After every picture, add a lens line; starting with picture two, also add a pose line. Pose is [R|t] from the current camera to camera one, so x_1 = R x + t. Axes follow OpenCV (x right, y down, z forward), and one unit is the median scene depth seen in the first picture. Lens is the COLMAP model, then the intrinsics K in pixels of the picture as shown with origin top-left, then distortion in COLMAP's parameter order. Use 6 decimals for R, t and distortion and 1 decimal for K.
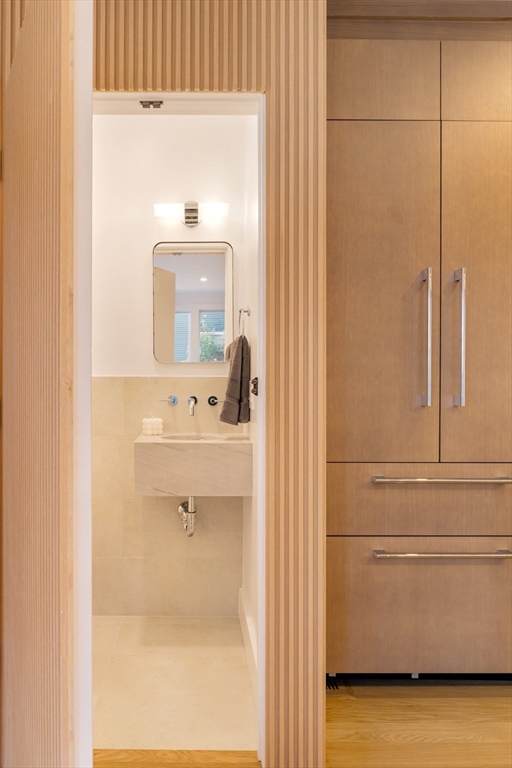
lens RADIAL K [[360.1, 0, 252.7], [0, 360.1, 391.1], [0, 0, 1]] dist [-0.005624, 0.001288]
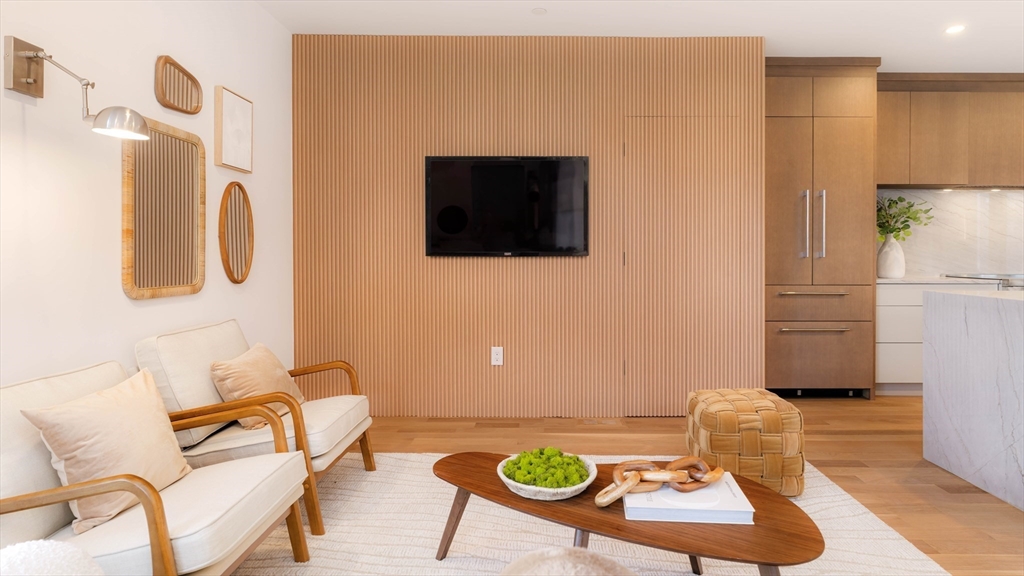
lens RADIAL K [[559.1, 0, 524.9], [0, 559.1, 252.5], [0, 0, 1]] dist [0.003206, 0.000866]
pose [[0.999984, -0.002752, 0.004908, -1.127838], [0.002735, 0.999990, 0.003635, -0.001025], [-0.004918, -0.003621, 0.999981, -2.169648]]
